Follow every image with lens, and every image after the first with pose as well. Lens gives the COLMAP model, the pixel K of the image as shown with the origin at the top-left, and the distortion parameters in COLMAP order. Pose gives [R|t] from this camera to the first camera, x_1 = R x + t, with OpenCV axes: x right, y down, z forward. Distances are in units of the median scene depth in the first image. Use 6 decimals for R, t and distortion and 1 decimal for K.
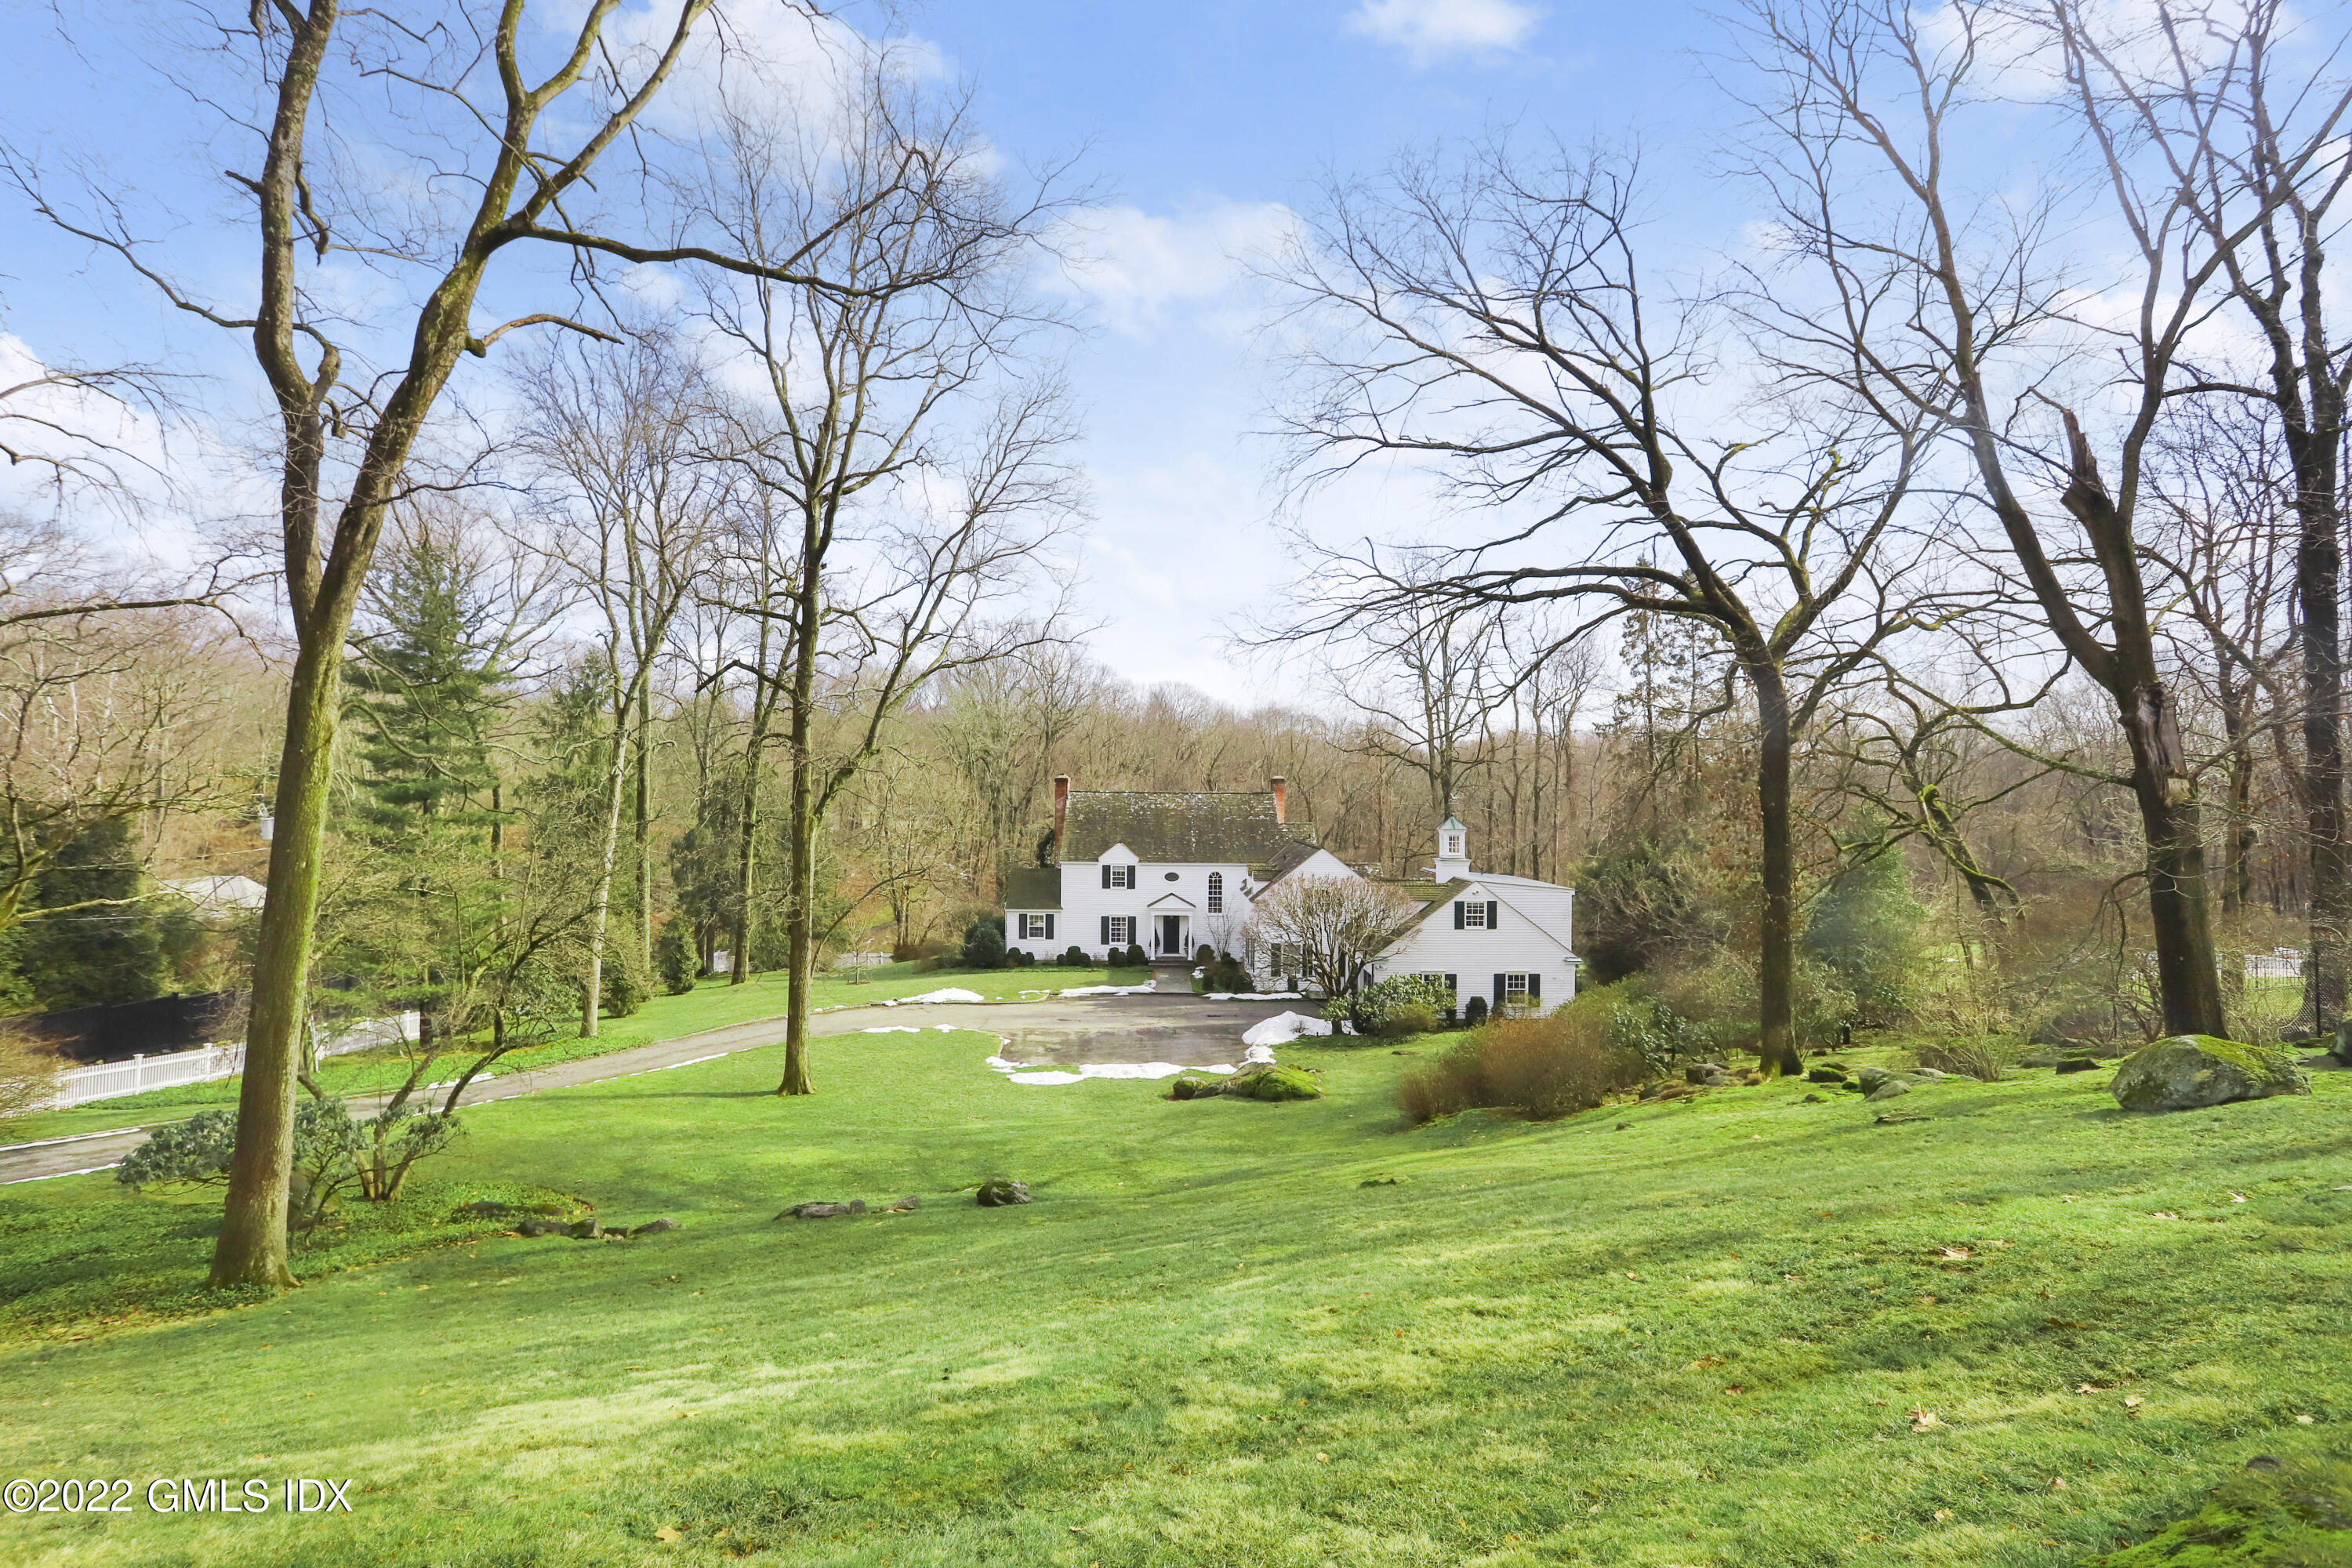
lens RADIAL K [[1184.4, 0, 1176.0], [0, 1184.4, 784.0], [0, 0, 1]] dist [-0.018611, 0.000377]
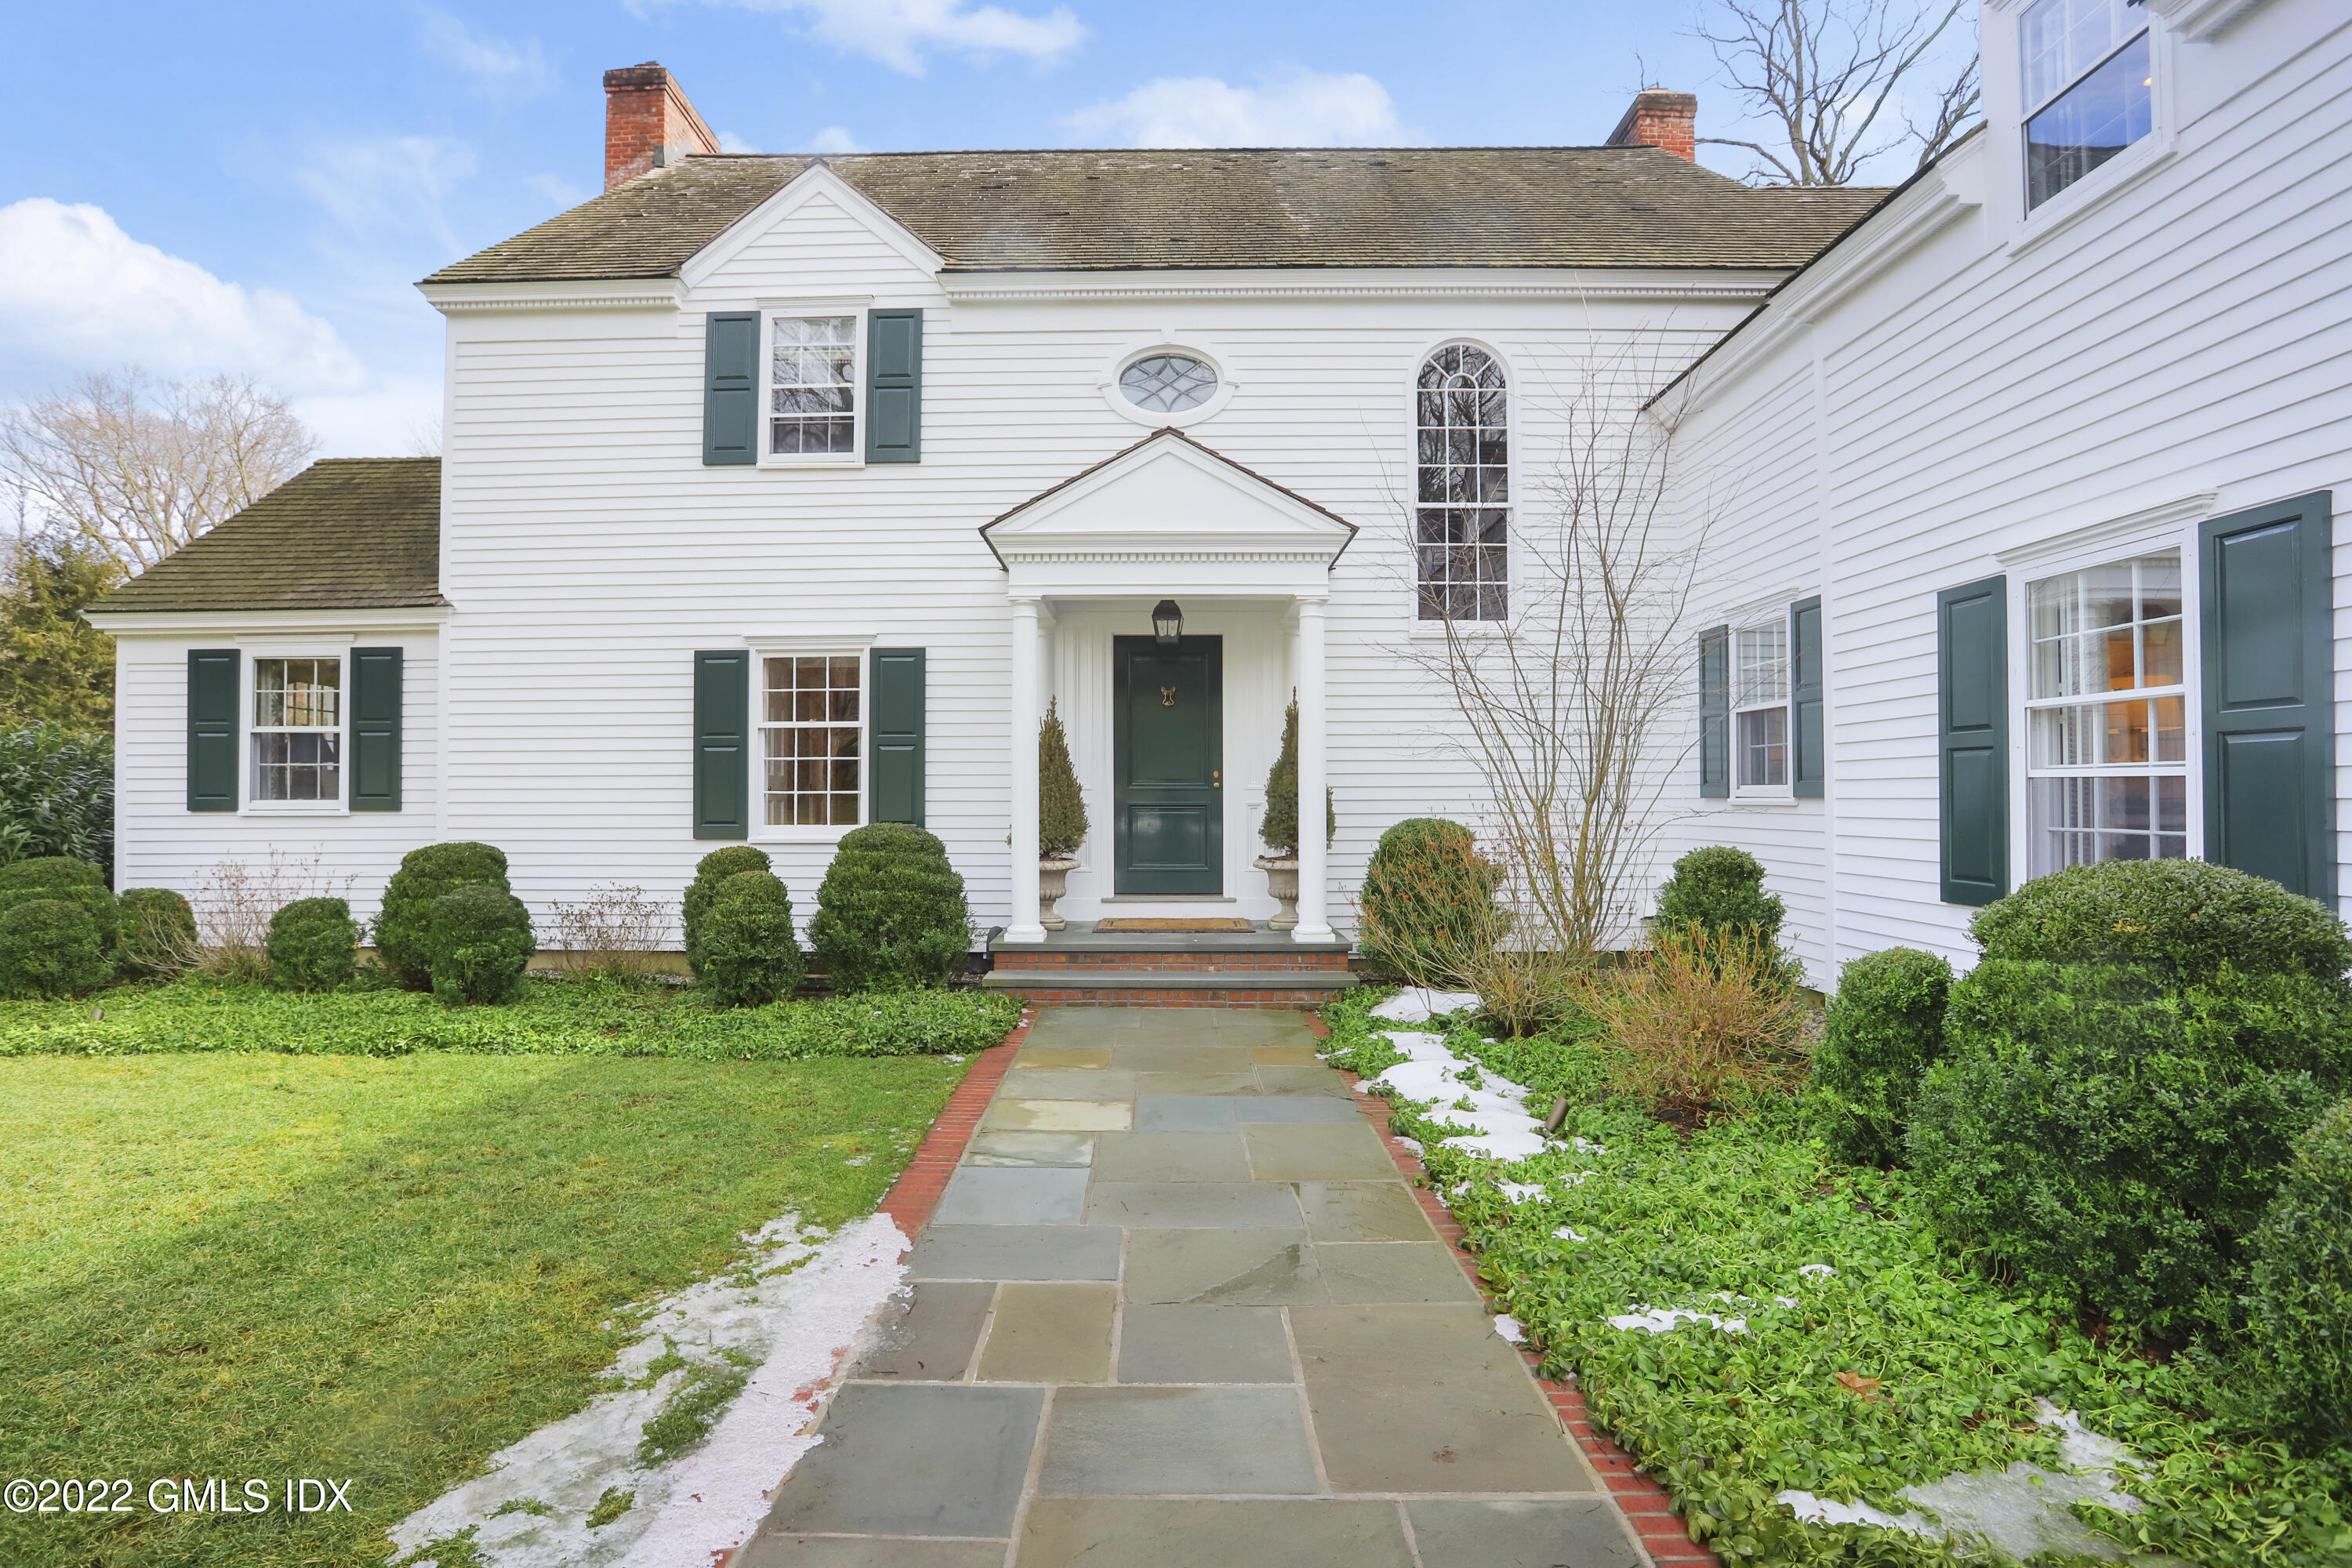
lens RADIAL K [[1129.8, 0, 1176.0], [0, 1129.8, 784.0], [0, 0, 1]] dist [-0.033460, 0.000157]
pose [[0.999920, -0.009406, -0.008452, -0.001923], [0.009447, 0.999943, 0.004896, 0.130879], [0.008405, -0.004975, 0.999952, 0.877029]]
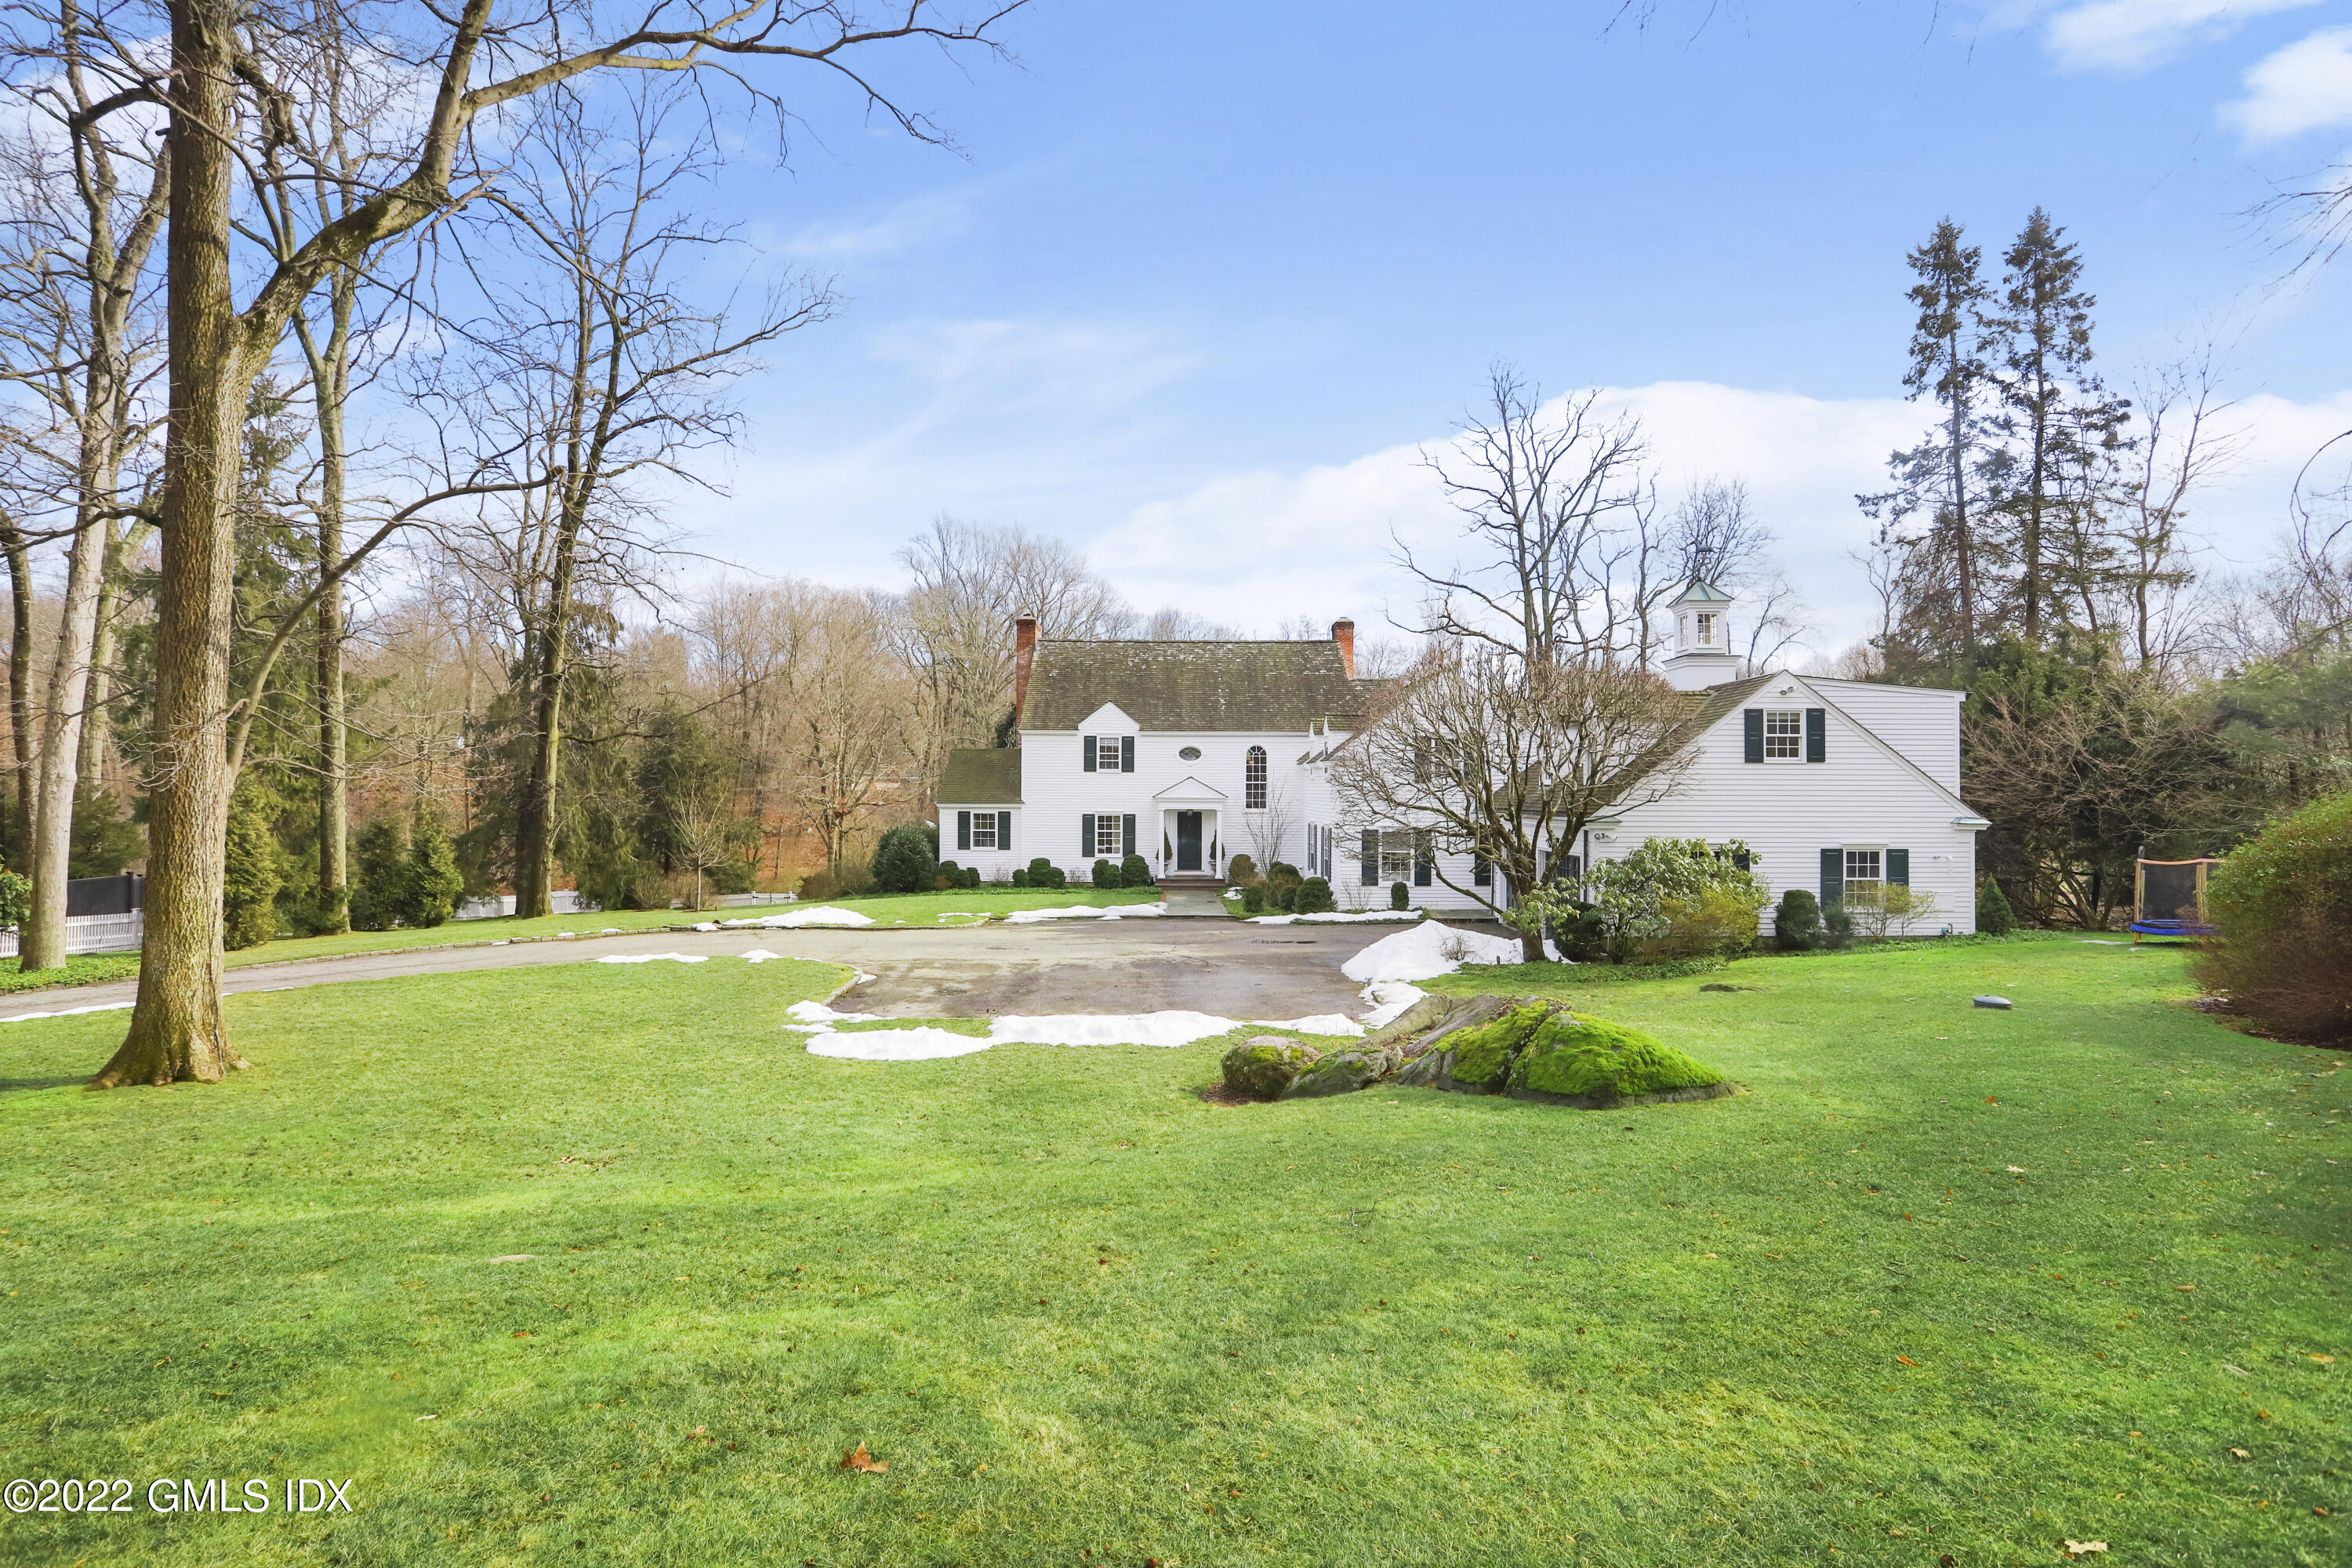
lens RADIAL K [[1129.8, 0, 1176.0], [0, 1129.8, 784.0], [0, 0, 1]] dist [-0.033460, 0.000157]
pose [[0.999977, -0.004009, -0.005452, -0.008063], [0.003982, 0.999979, -0.005098, 0.100437], [0.005472, 0.005077, 0.999972, 0.382635]]
